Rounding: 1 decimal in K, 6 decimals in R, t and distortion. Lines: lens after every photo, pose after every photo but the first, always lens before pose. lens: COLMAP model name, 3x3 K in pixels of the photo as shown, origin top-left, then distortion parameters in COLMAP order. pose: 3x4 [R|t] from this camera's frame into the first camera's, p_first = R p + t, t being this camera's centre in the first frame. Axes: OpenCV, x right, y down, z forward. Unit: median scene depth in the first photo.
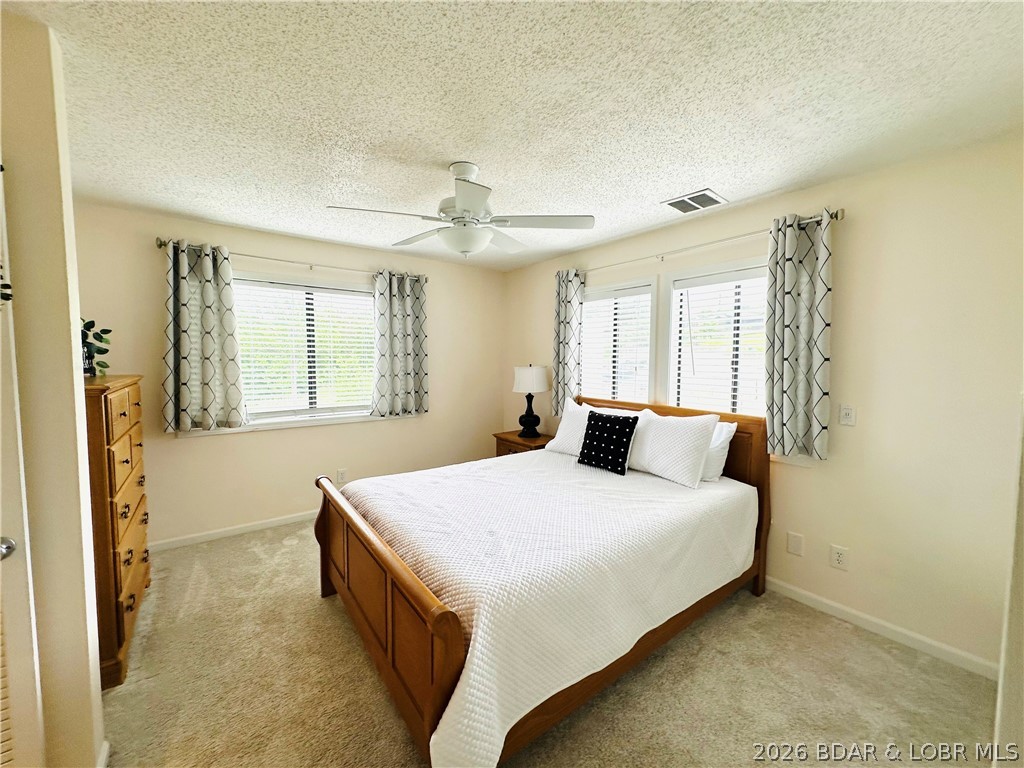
lens RADIAL K [[407.5, 0, 511.6], [0, 407.5, 383.3], [0, 0, 1]] dist [-0.002756, 0.000575]
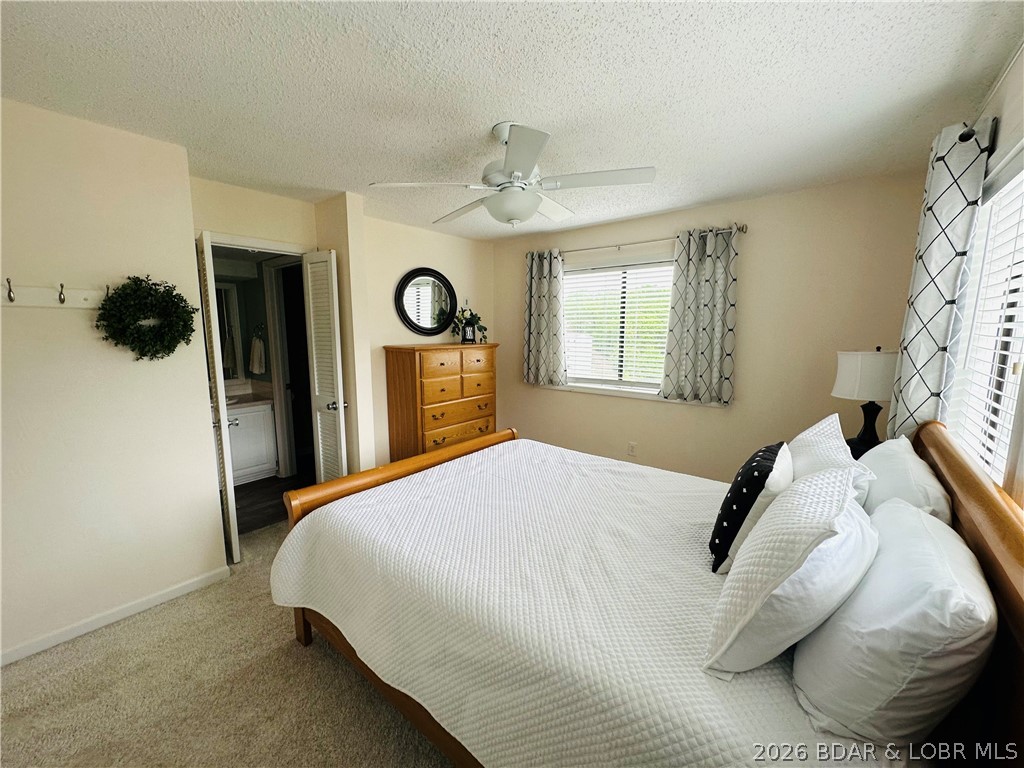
lens RADIAL K [[407.5, 0, 509.5], [0, 407.5, 384.5], [0, 0, 1]] dist [-0.002756, 0.000575]
pose [[0.237197, 0.124380, -0.963466, 0.731661], [-0.059525, 0.991767, 0.113379, -0.048591], [0.969636, 0.030457, 0.242648, 0.684811]]
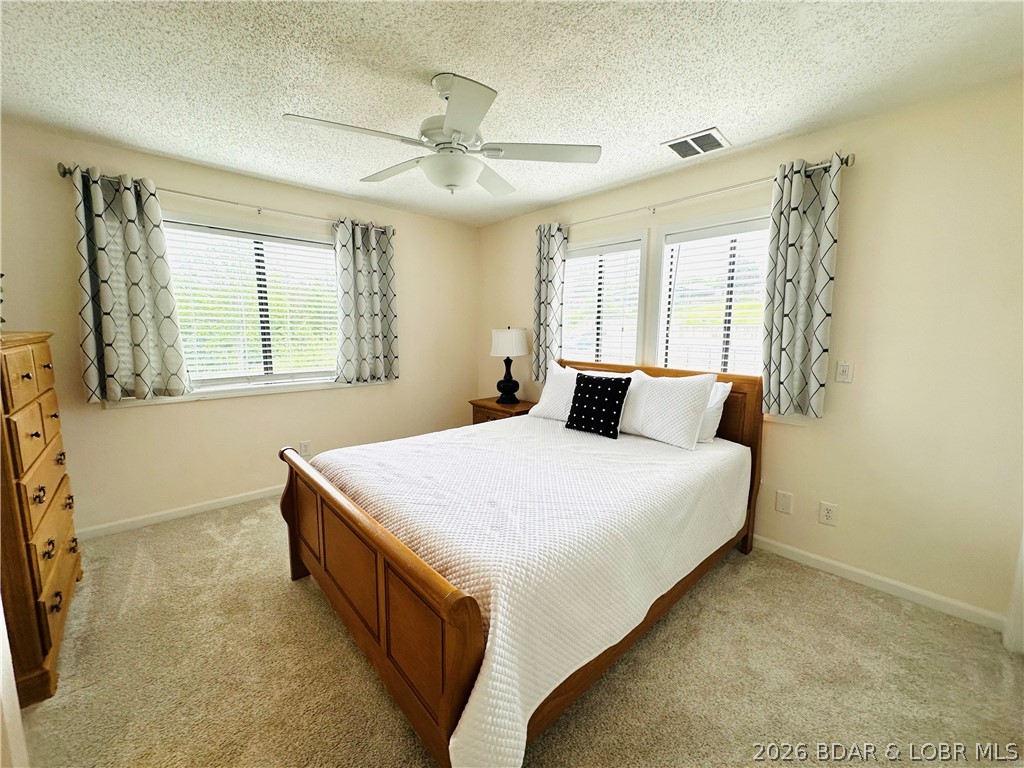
lens RADIAL K [[407.5, 0, 511.6], [0, 407.5, 383.8], [0, 0, 1]] dist [-0.002756, 0.000575]
pose [[0.995250, -0.010711, 0.096765, -0.066431], [0.003774, 0.997427, 0.071591, 0.030020], [-0.097283, -0.070886, 0.992729, 0.090305]]
